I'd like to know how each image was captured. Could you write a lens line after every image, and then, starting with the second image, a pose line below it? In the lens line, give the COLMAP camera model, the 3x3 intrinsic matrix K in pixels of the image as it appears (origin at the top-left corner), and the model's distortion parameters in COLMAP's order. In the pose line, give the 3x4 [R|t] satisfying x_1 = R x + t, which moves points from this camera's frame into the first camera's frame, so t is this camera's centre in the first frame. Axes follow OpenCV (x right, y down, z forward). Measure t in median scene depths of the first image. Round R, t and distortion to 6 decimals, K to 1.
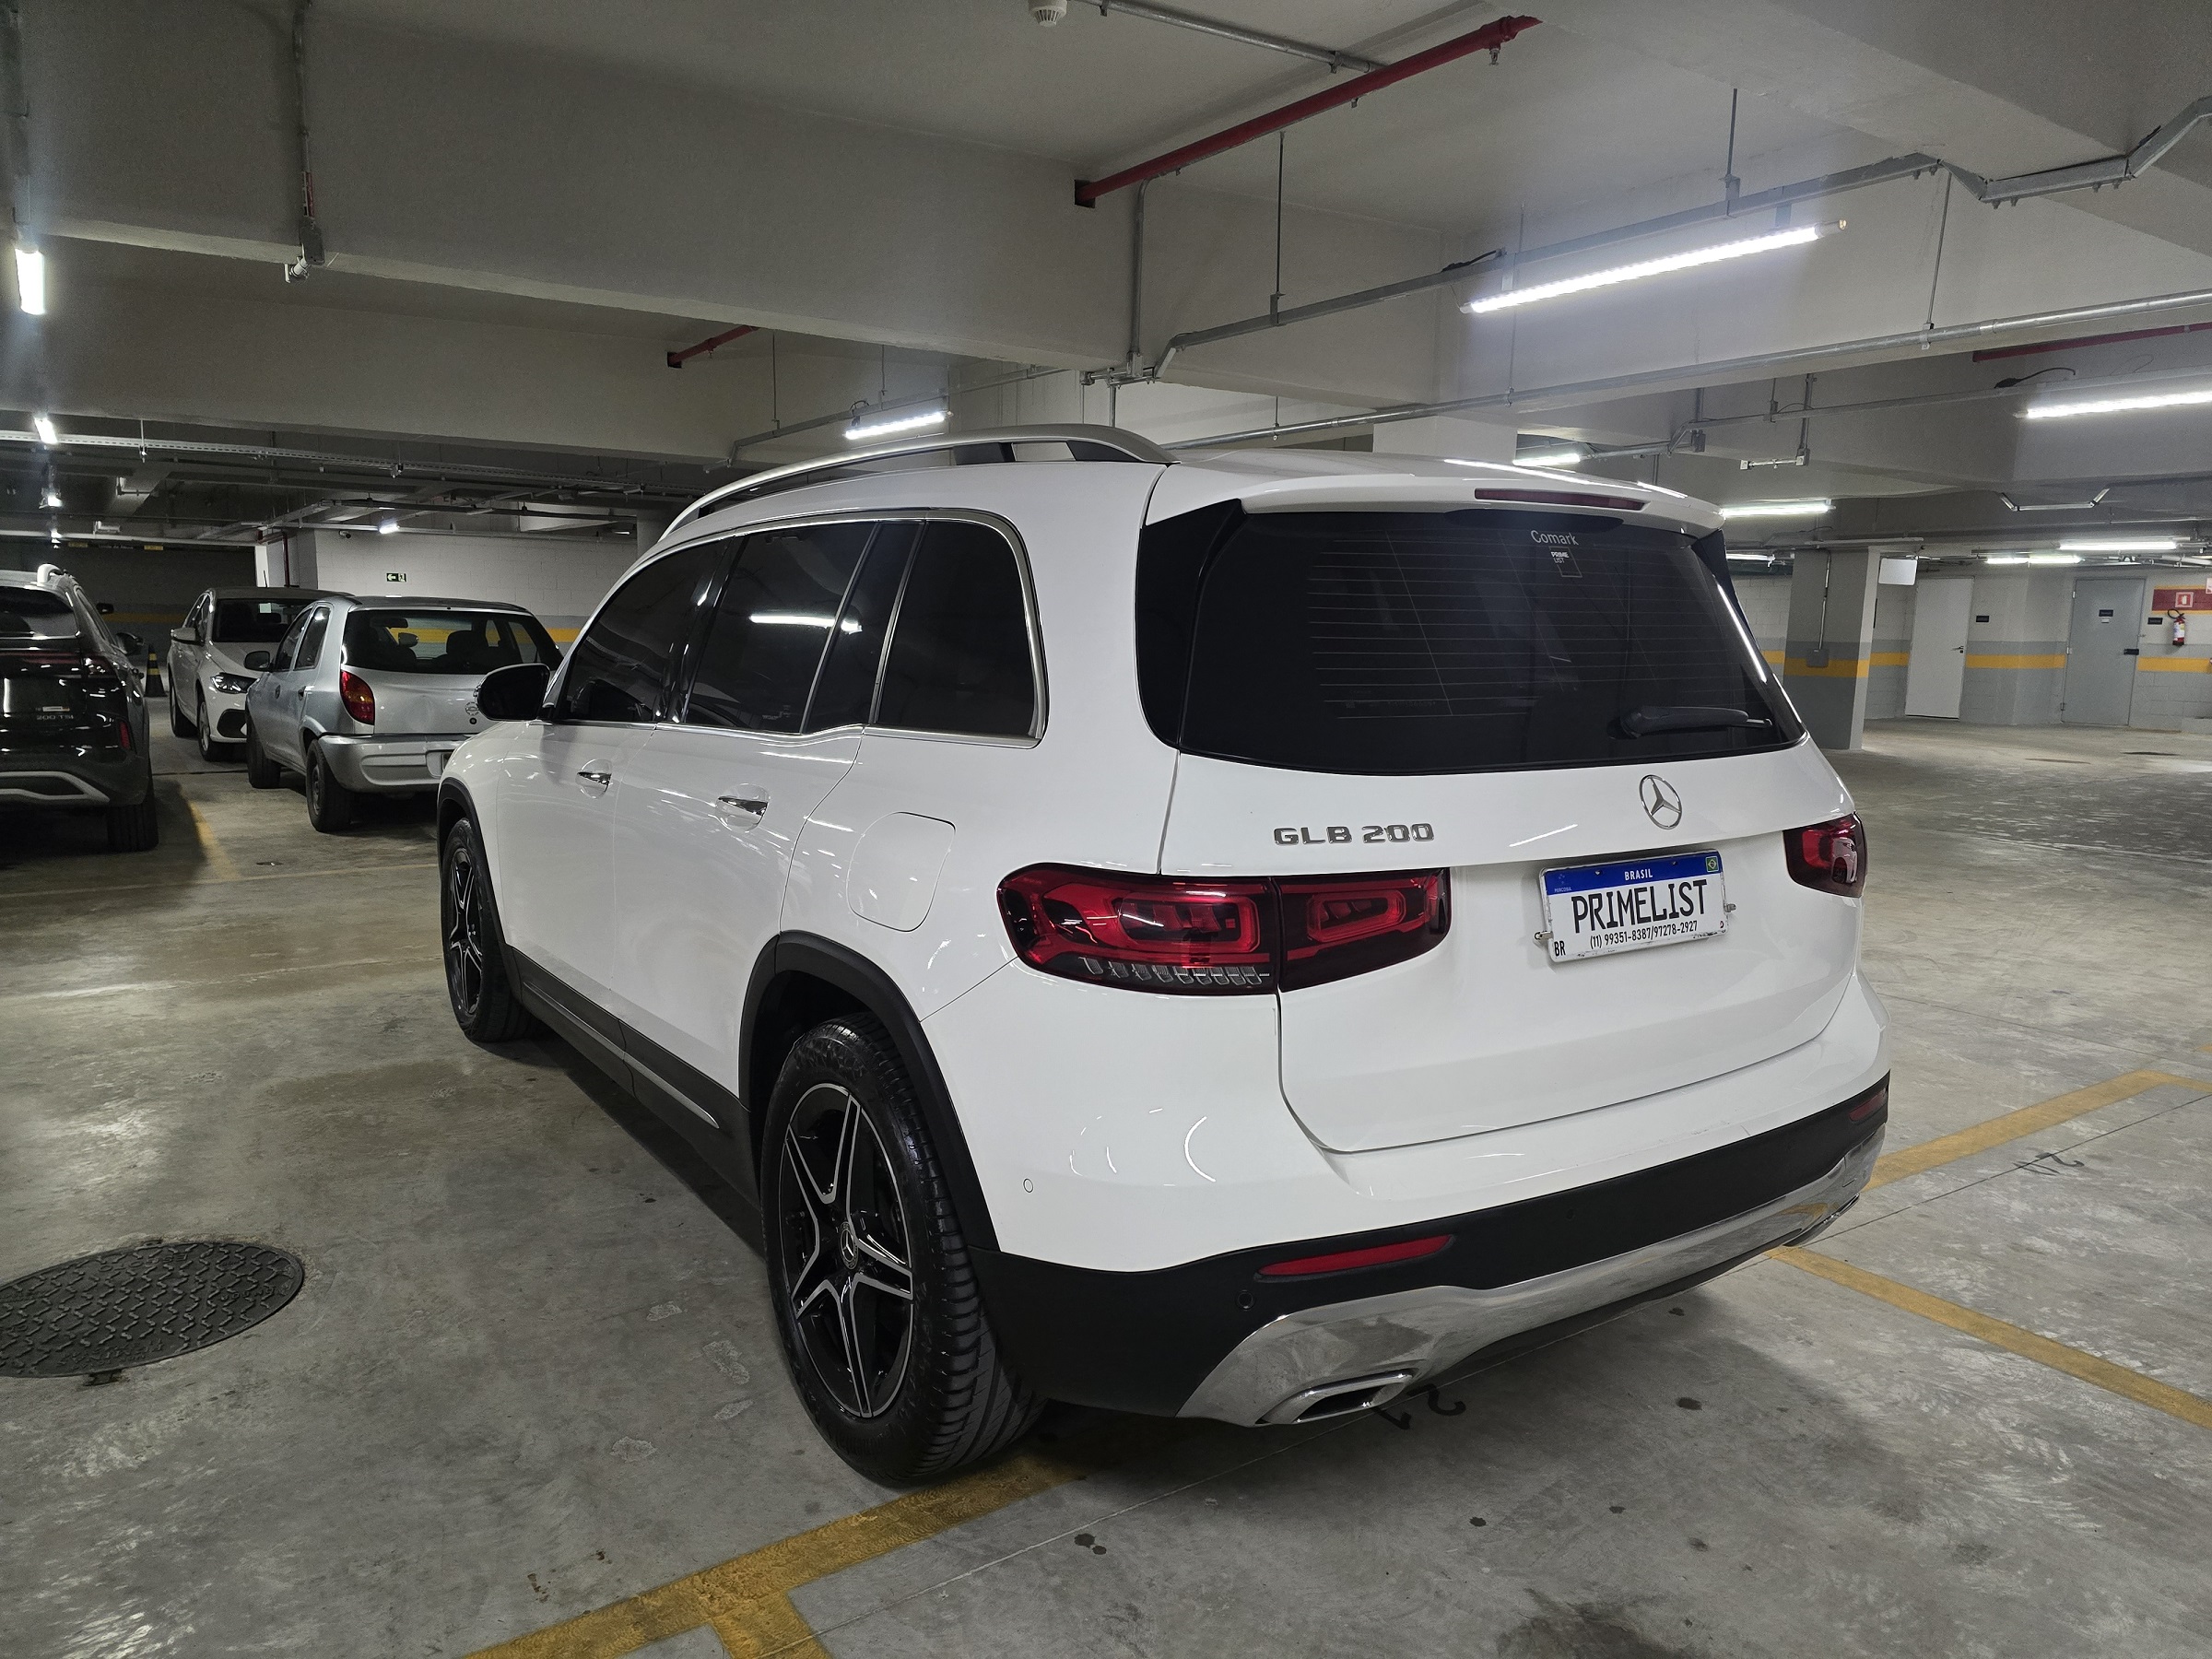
lens RADIAL K [[1494.3, 0, 1106.7], [0, 1494.3, 836.8], [0, 0, 1]] dist [0.057609, -0.057821]
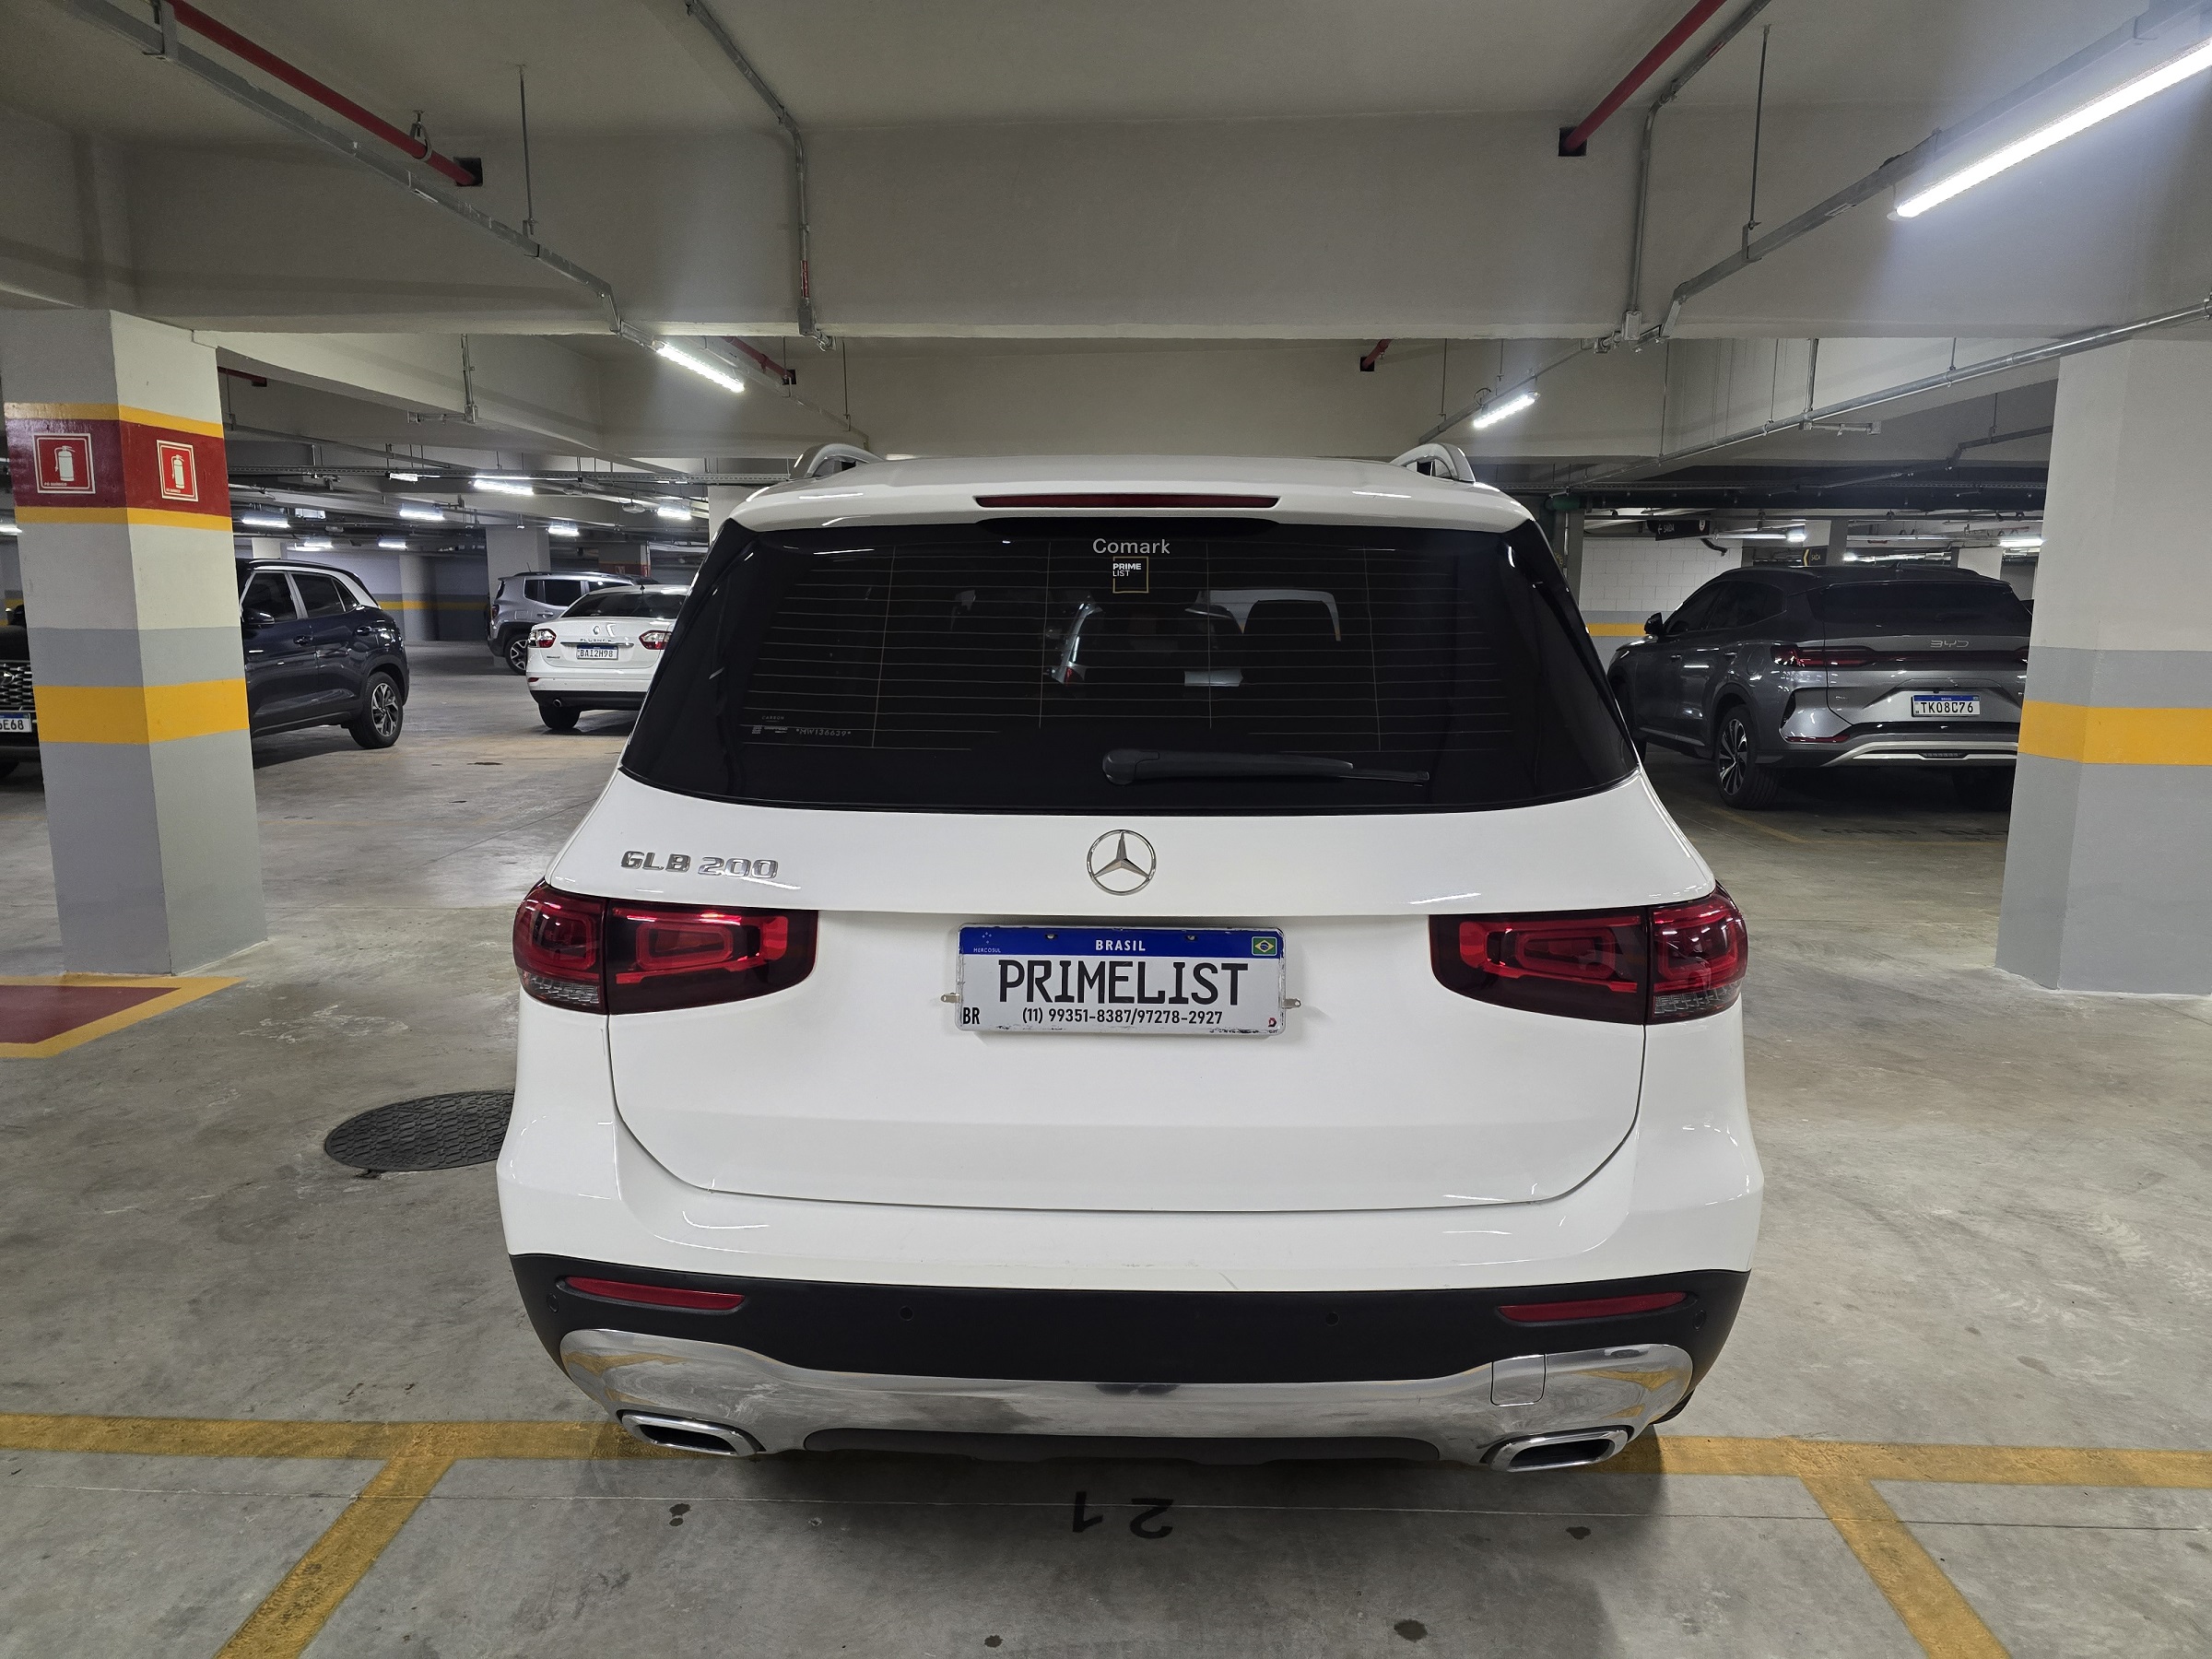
lens RADIAL K [[1488.2, 0, 1106.0], [0, 1488.2, 829.5], [0, 0, 1]] dist [0.069532, -0.065224]
pose [[0.812411, 0.079475, -0.577644, 0.788829], [-0.077132, 0.996610, 0.028637, -0.060529], [0.577961, 0.021290, 0.815787, 0.296501]]
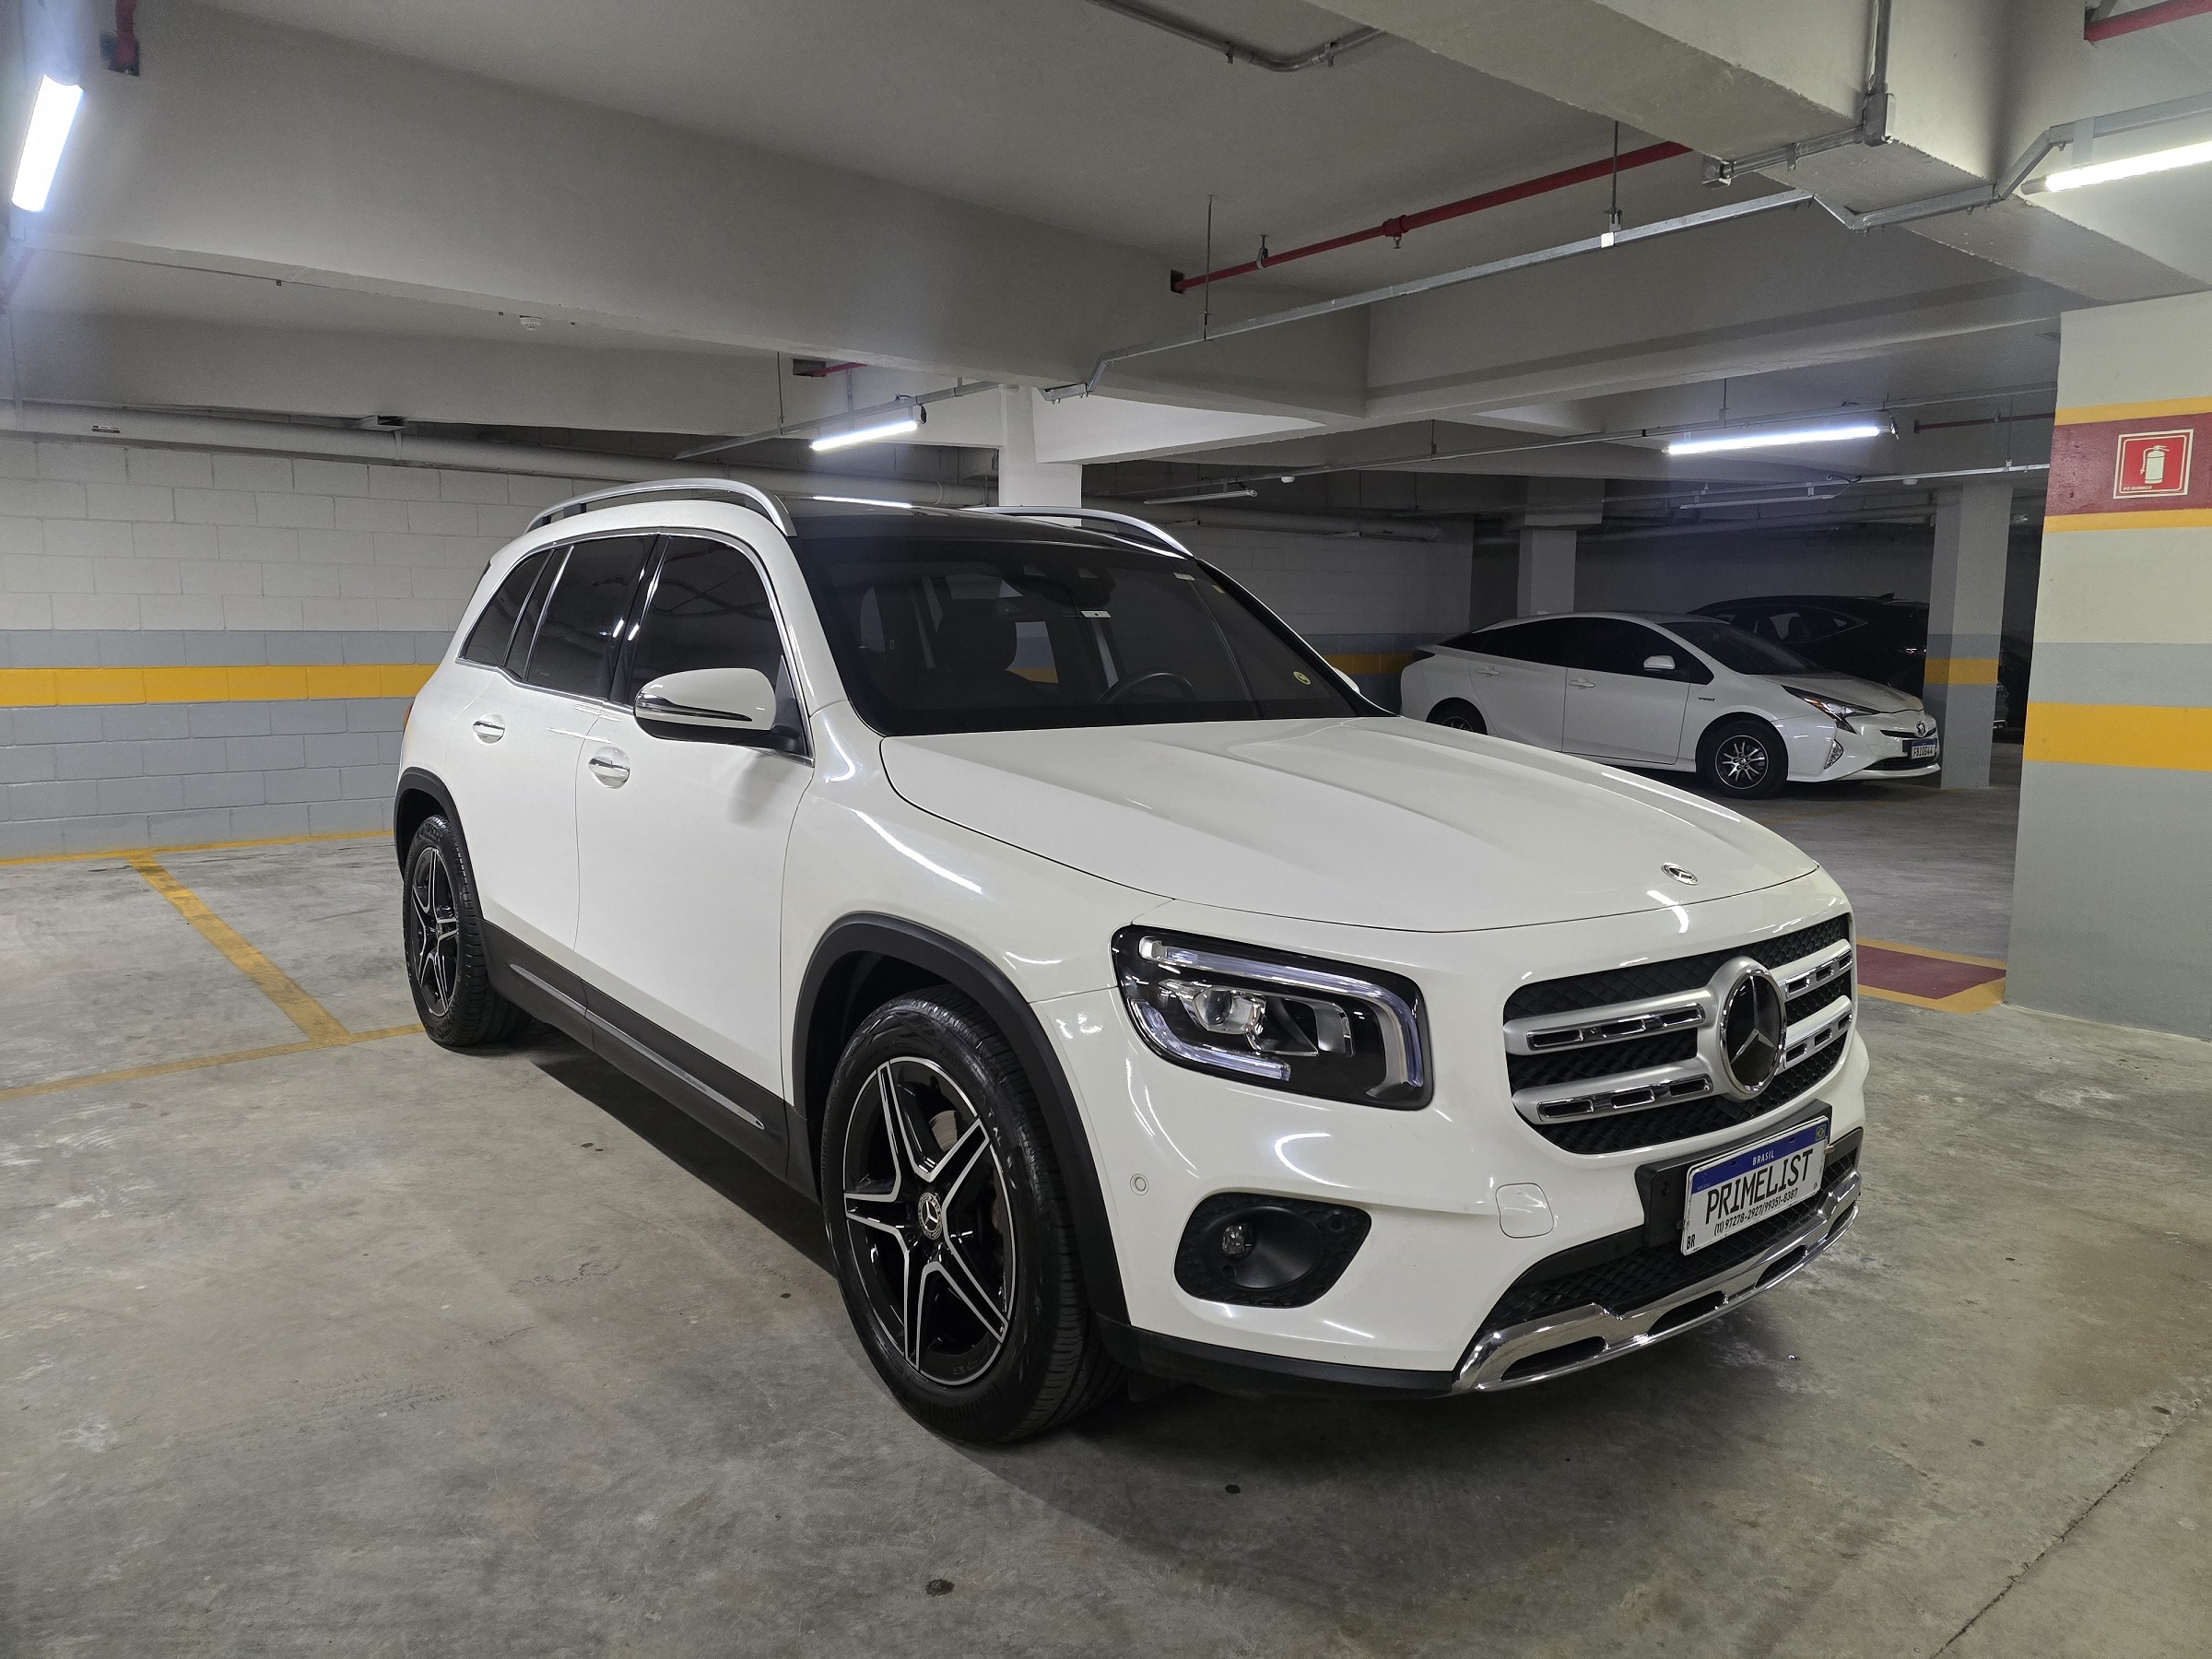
lens RADIAL K [[1431.3, 0, 1106.0], [0, 1431.3, 829.5], [0, 0, 1]] dist [0.052208, 0.000014]
pose [[-0.995037, -0.005443, -0.099358, -0.255532], [-0.032653, 0.961075, 0.274352, -0.485055], [0.093997, 0.276235, -0.956483, 3.463399]]
